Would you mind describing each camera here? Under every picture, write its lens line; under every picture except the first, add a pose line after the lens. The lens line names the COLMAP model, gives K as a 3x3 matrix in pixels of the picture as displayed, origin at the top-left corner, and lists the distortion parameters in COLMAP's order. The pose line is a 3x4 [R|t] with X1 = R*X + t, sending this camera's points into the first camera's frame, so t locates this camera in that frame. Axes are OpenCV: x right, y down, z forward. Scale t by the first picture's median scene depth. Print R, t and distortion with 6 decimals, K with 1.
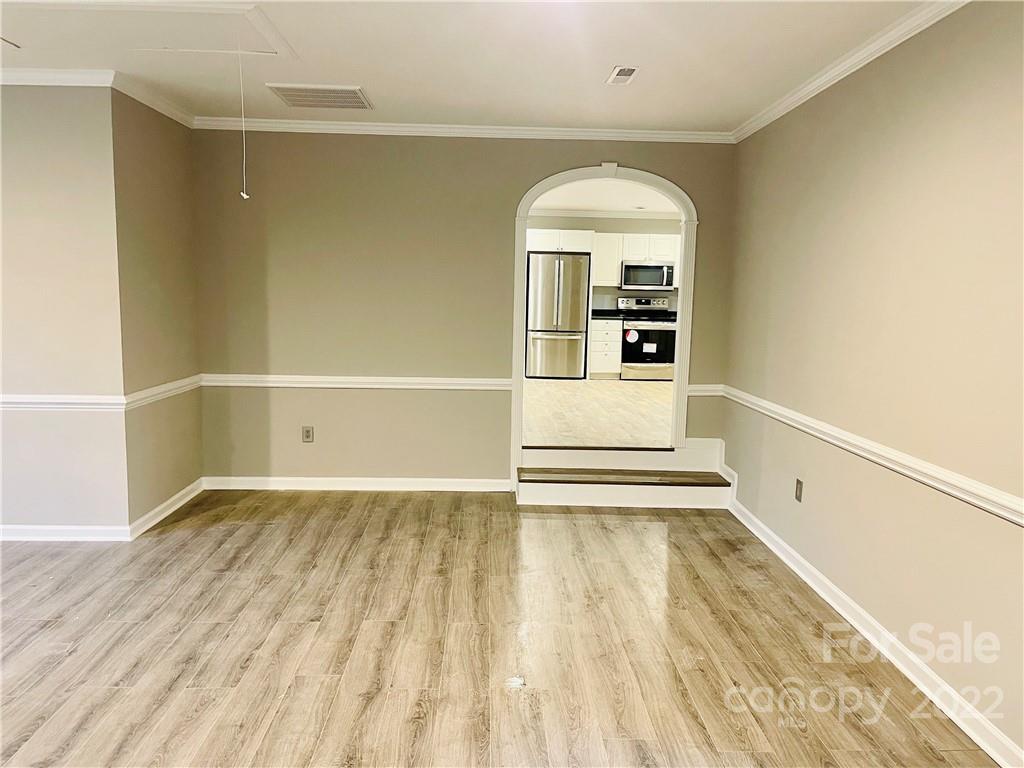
lens RADIAL K [[772.2, 0, 510.1], [0, 772.2, 391.5], [0, 0, 1]] dist [0.051421, -0.051888]
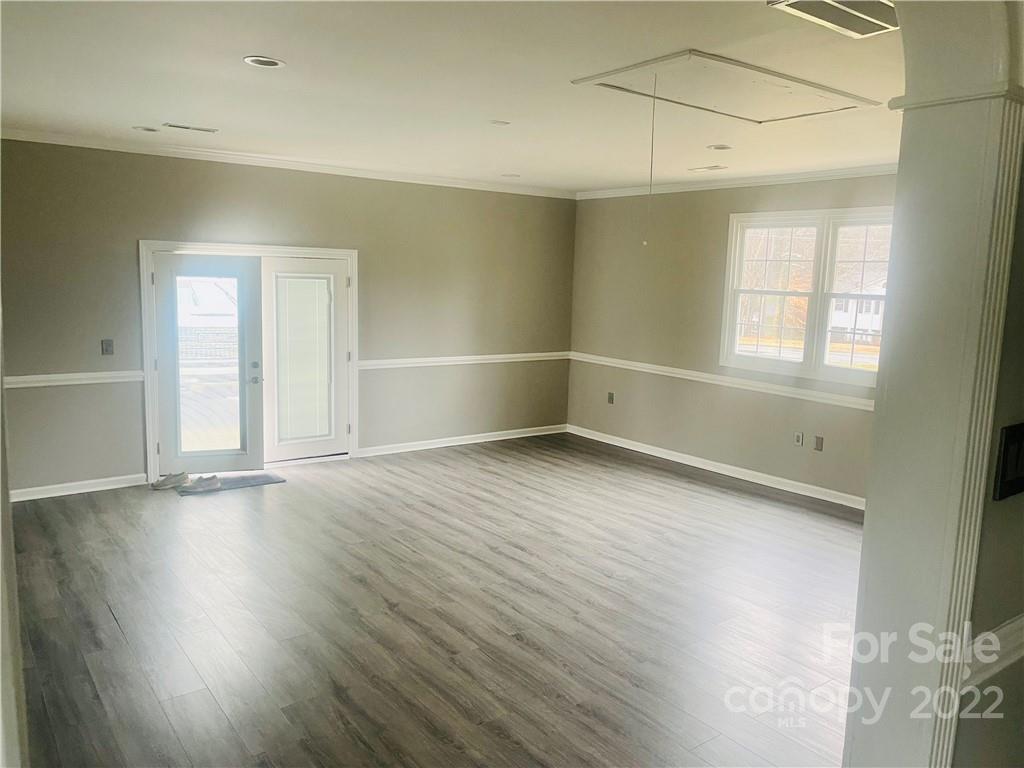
lens RADIAL K [[772.2, 0, 513.1], [0, 772.2, 384.6], [0, 0, 1]] dist [0.051421, -0.051888]
pose [[-0.820991, 0.035424, -0.569841, 0.166503], [-0.118588, 0.965726, 0.230888, -0.136482], [0.558490, 0.257133, -0.788652, 0.815928]]
